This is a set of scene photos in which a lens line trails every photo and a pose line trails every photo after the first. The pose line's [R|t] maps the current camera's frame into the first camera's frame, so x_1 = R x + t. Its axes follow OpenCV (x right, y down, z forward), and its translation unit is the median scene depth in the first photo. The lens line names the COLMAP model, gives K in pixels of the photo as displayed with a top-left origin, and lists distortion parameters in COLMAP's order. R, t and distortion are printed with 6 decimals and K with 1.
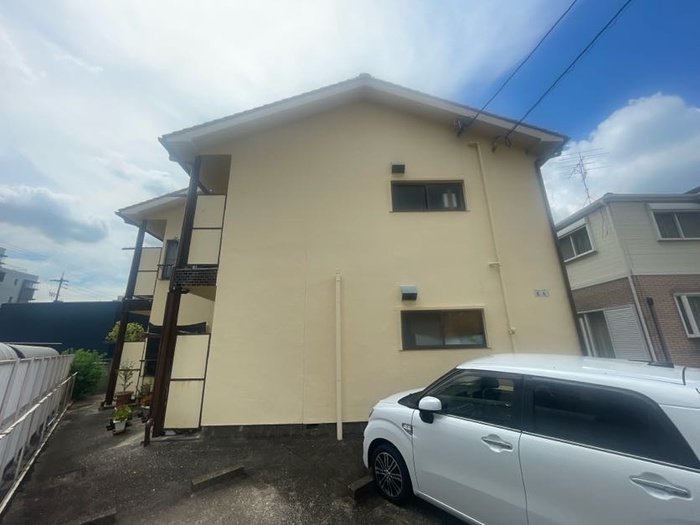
lens RADIAL K [[283.4, 0, 349.7], [0, 283.4, 261.3], [0, 0, 1]] dist [-0.001780, 0.000039]
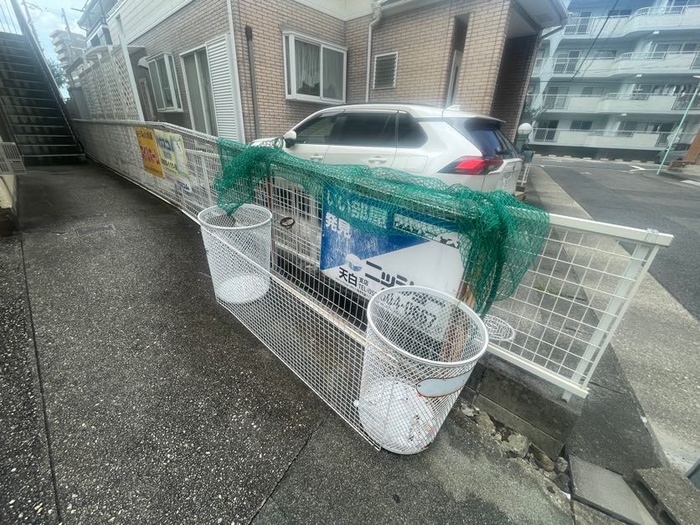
lens RADIAL K [[283.4, 0, 349.7], [0, 283.4, 261.3], [0, 0, 1]] dist [-0.001780, 0.000039]
pose [[0.703663, -0.256439, 0.662645, 0.959124], [-0.250319, 0.783341, 0.568961, 0.182150], [-0.664981, -0.566229, 0.487017, 0.318502]]
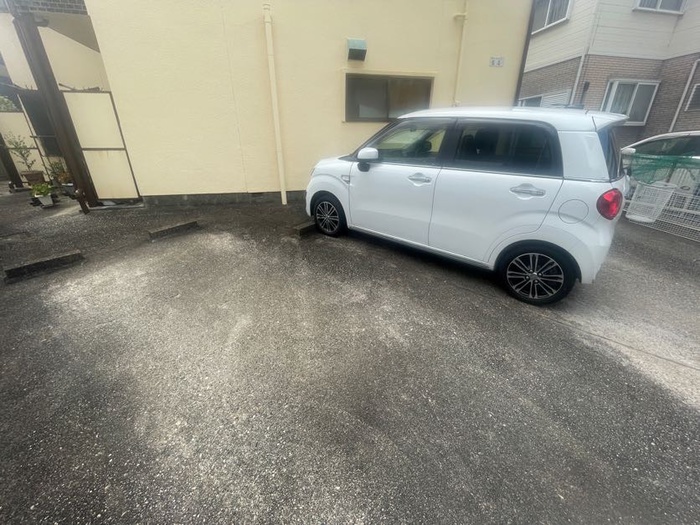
lens RADIAL K [[283.4, 0, 349.7], [0, 283.4, 261.3], [0, 0, 1]] dist [-0.001780, 0.000039]
pose [[0.981336, -0.056125, 0.183929, -0.001757], [-0.071834, 0.780235, 0.621348, 0.090997], [-0.178381, -0.622963, 0.761641, -0.029515]]
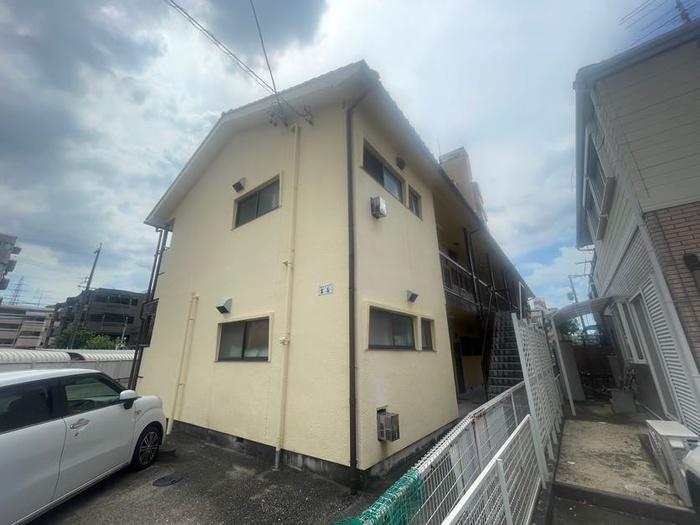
lens RADIAL K [[283.4, 0, 349.7], [0, 283.4, 261.3], [0, 0, 1]] dist [-0.001780, 0.000039]
pose [[0.789105, -0.181881, -0.586714, 1.343061], [0.167939, 0.982647, -0.078749, 0.122575], [0.590856, -0.036391, 0.805956, 0.493018]]
